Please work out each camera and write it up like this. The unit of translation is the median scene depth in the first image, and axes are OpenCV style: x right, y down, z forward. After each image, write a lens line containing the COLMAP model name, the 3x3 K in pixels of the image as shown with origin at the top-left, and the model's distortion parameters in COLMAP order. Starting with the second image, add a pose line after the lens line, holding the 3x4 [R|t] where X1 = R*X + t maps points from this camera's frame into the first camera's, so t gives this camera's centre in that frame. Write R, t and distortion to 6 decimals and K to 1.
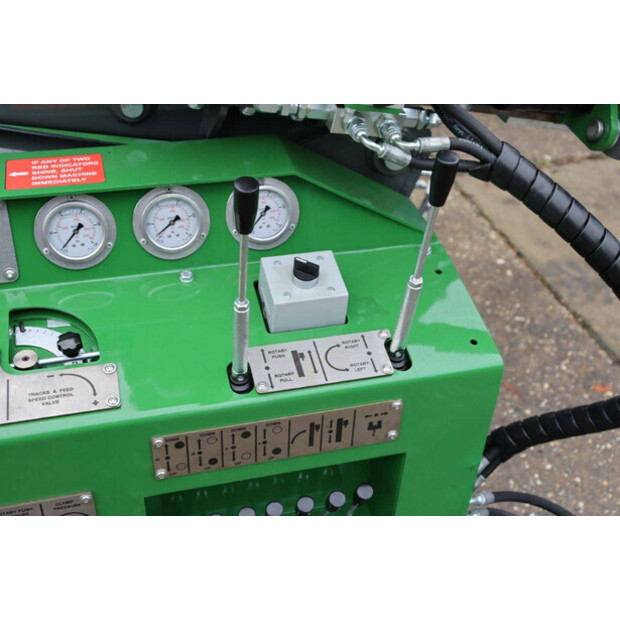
lens RADIAL K [[764.9, 0, 305.1], [0, 764.9, 284.8], [0, 0, 1]] dist [0.013247, 0.000000]
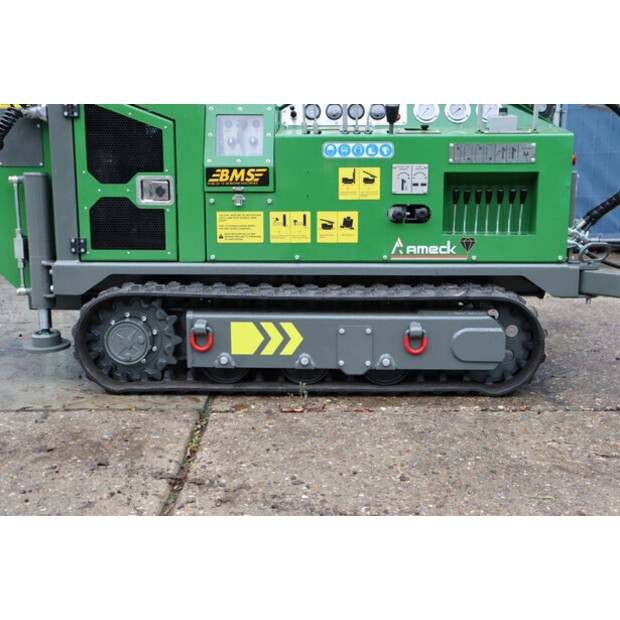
lens RADIAL K [[764.9, 0, 308.9], [0, 764.9, 309.8], [0, 0, 1]] dist [0.013247, 0.000000]
pose [[0.968026, 0.028296, -0.249247, 0.037718], [-0.139765, 0.885939, -0.442242, 2.120624], [0.208304, 0.462938, 0.861567, -1.400010]]
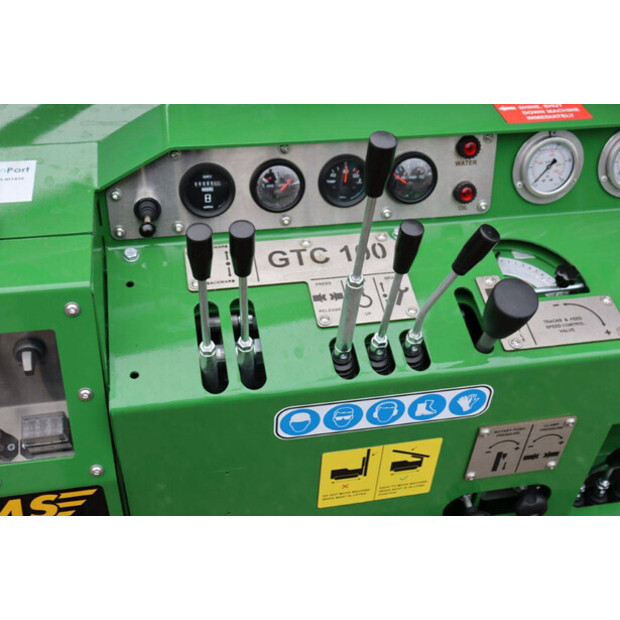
lens RADIAL K [[764.9, 0, 311.9], [0, 764.9, 305.8], [0, 0, 1]] dist [0.013247, 0.000000]
pose [[0.999143, 0.041032, 0.005387, -0.630154], [-0.041303, 0.996854, 0.067648, 0.059905], [-0.002594, -0.067812, 0.997695, -0.031735]]
